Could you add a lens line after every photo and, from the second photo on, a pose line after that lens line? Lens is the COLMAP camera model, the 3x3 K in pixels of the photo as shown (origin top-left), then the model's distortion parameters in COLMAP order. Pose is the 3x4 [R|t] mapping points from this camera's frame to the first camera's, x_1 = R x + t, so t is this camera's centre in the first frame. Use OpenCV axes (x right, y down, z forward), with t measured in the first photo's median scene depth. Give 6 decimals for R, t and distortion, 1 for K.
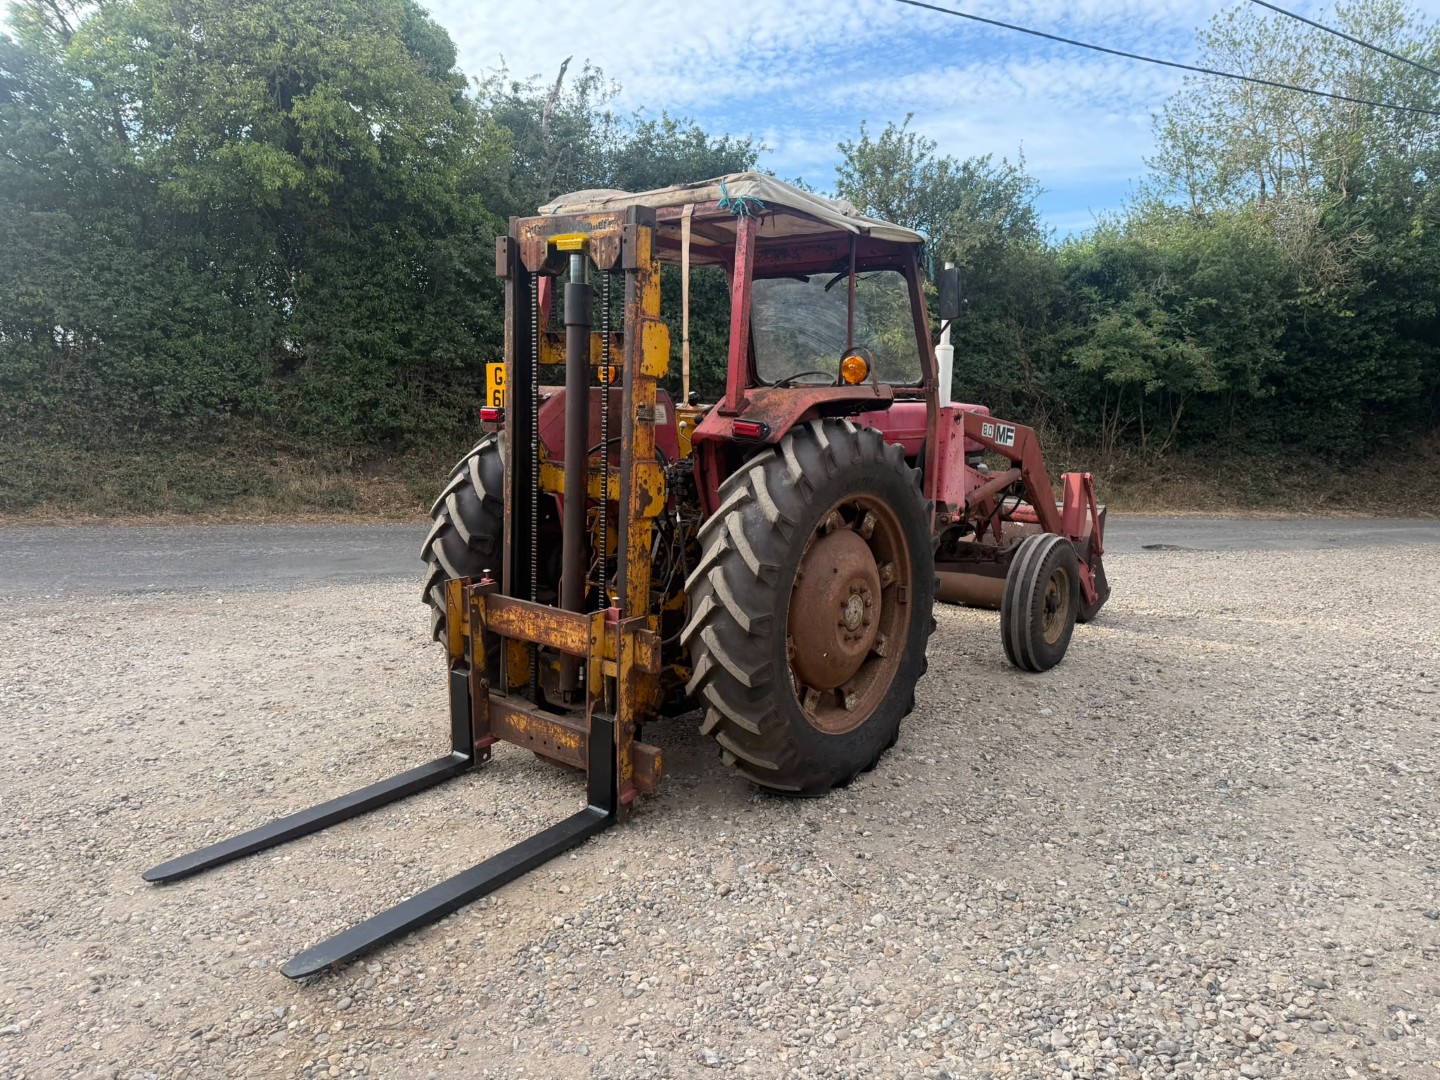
lens RADIAL K [[1050.2, 0, 716.3], [0, 1050.2, 572.3], [0, 0, 1]] dist [0.005075, -0.001114]
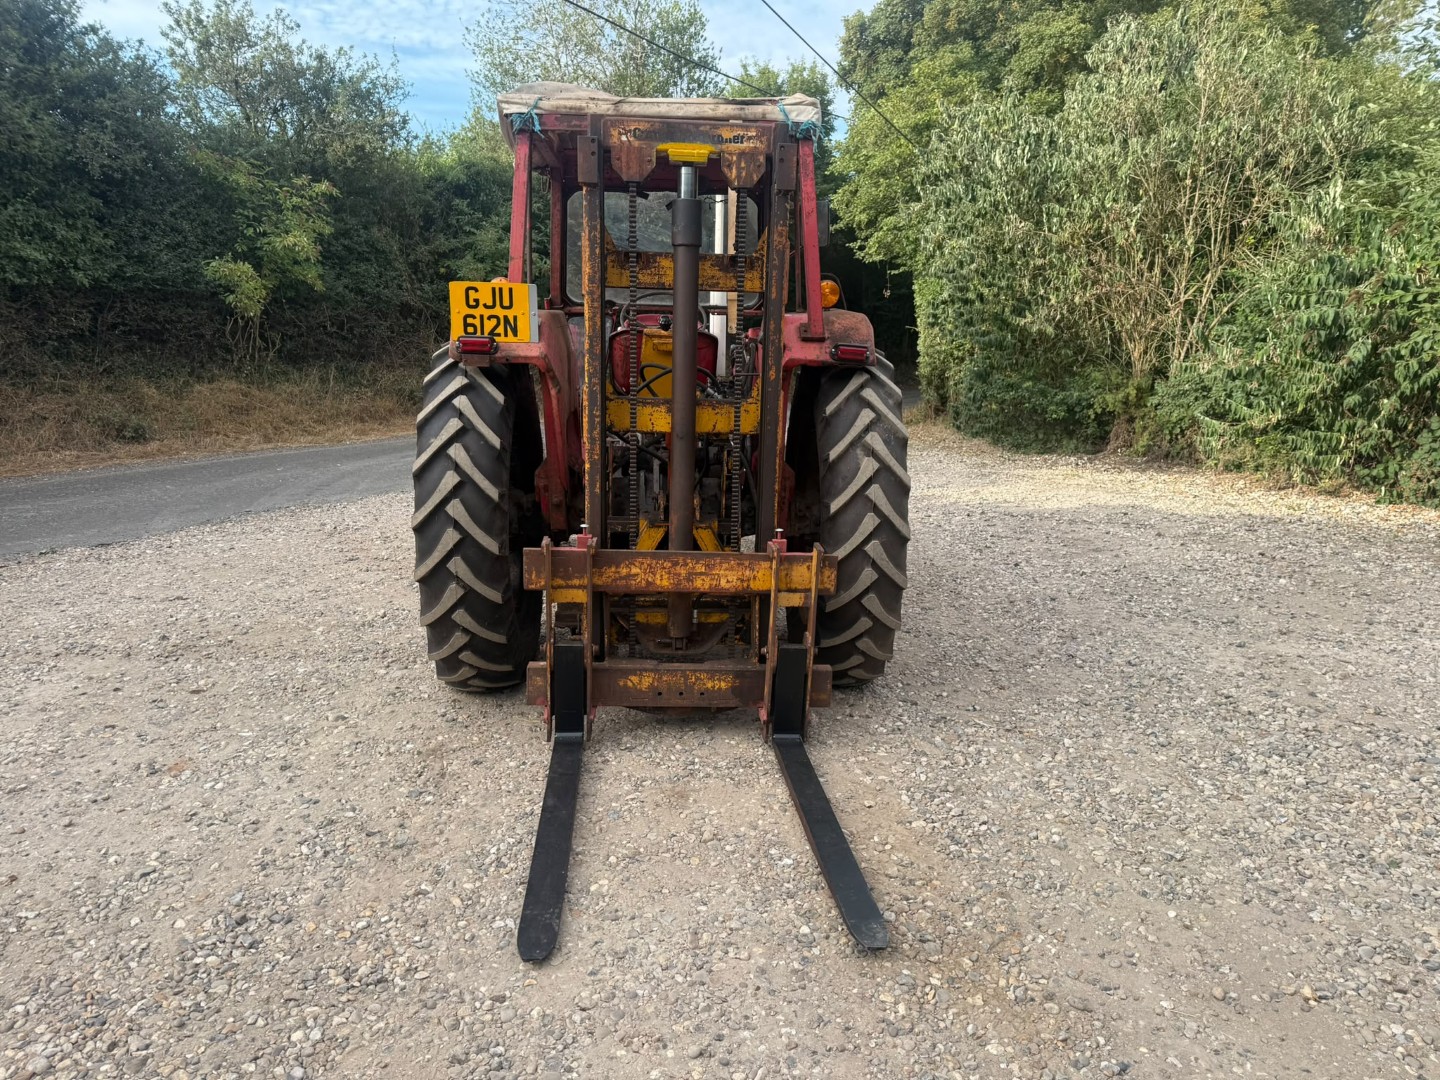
lens RADIAL K [[1034.1, 0, 719.4], [0, 1034.1, 594.3], [0, 0, 1]] dist [0.005842, 0.000781]
pose [[0.734077, -0.186397, 0.652983, -0.760612], [0.115697, 0.981861, 0.150210, -0.066615], [-0.669137, -0.034718, 0.742327, 0.289324]]
